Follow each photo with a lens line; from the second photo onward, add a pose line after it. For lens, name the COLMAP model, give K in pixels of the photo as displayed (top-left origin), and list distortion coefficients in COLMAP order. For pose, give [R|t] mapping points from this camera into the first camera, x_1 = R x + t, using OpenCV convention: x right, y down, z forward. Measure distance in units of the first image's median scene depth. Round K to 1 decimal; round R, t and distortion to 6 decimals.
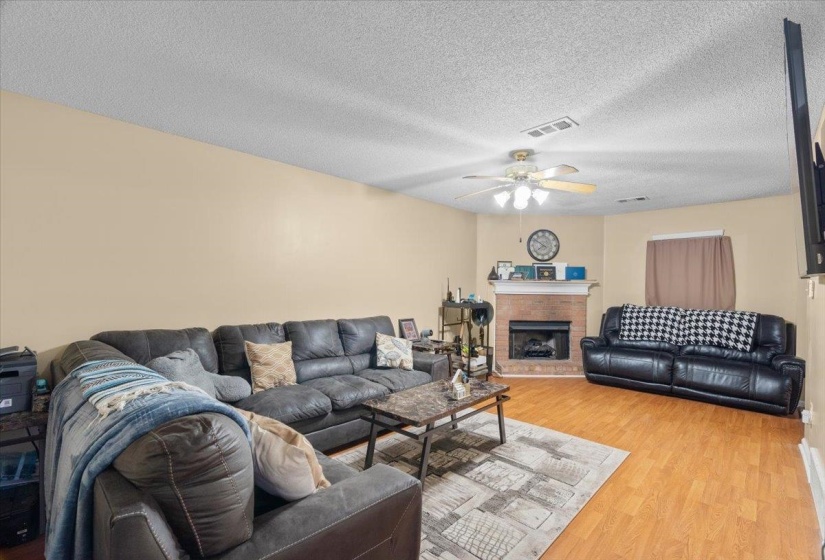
lens RADIAL K [[370.2, 0, 411.4], [0, 370.2, 283.0], [0, 0, 1]] dist [-0.011009, 0.001988]
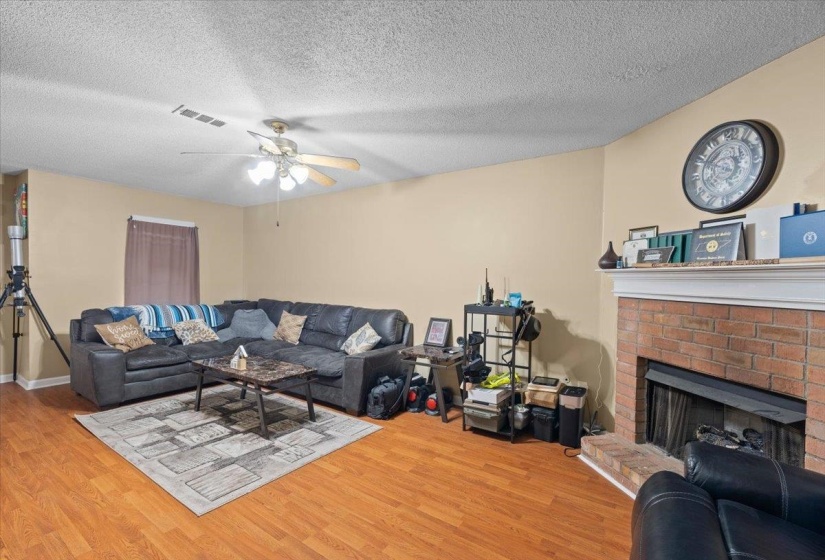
lens RADIAL K [[370.2, 0, 402.1], [0, 370.2, 286.5], [0, 0, 1]] dist [-0.011009, 0.001988]
pose [[0.156997, 0.007336, -0.987572, 1.028249], [-0.005882, 0.999962, 0.006493, 0.021192], [0.987582, 0.004790, 0.157034, 0.979046]]
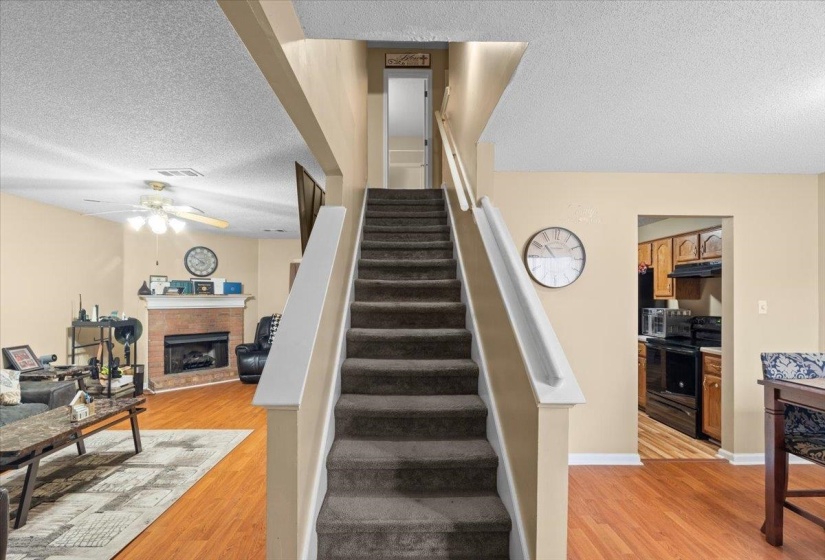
lens RADIAL K [[370.2, 0, 406.2], [0, 370.2, 294.0], [0, 0, 1]] dist [-0.011009, 0.001988]
pose [[0.706497, -0.007158, 0.707680, 0.036928], [0.000934, 0.999957, 0.009182, -0.028645], [-0.707715, -0.005826, 0.706474, -0.244378]]
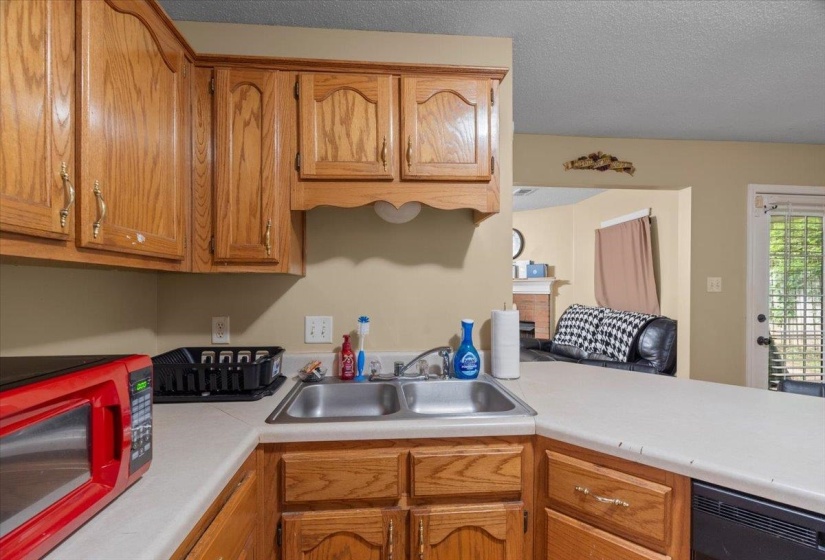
lens RADIAL K [[370.2, 0, 409.7], [0, 370.2, 286.3], [0, 0, 1]] dist [-0.011009, 0.001988]
pose [[0.757063, -0.013424, -0.653204, 1.248060], [0.016270, 0.999866, -0.001691, 0.014065], [0.653139, -0.009348, 0.757180, 0.112414]]
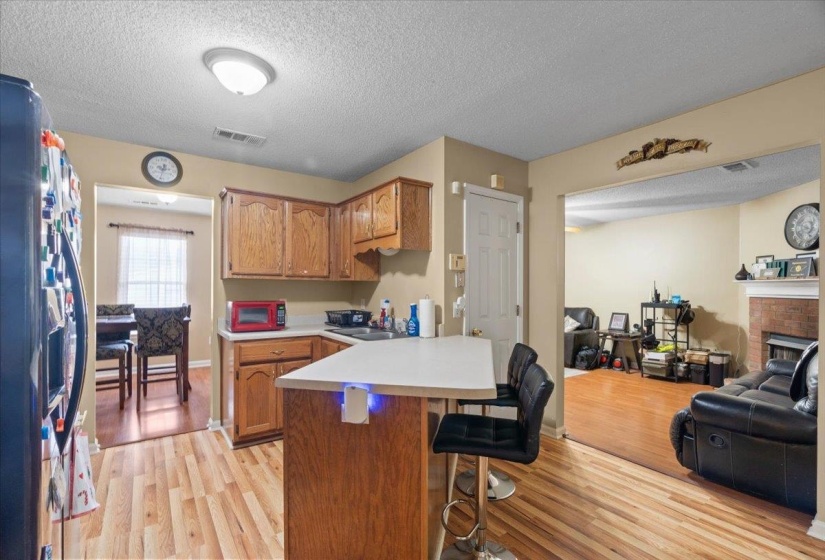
lens RADIAL K [[370.2, 0, 400.7], [0, 370.2, 288.9], [0, 0, 1]] dist [-0.011009, 0.001988]
pose [[-0.176321, -0.013752, -0.984237, 1.796946], [0.002804, 0.999891, -0.014473, 0.032187], [0.984329, -0.005311, -0.176264, 0.582749]]
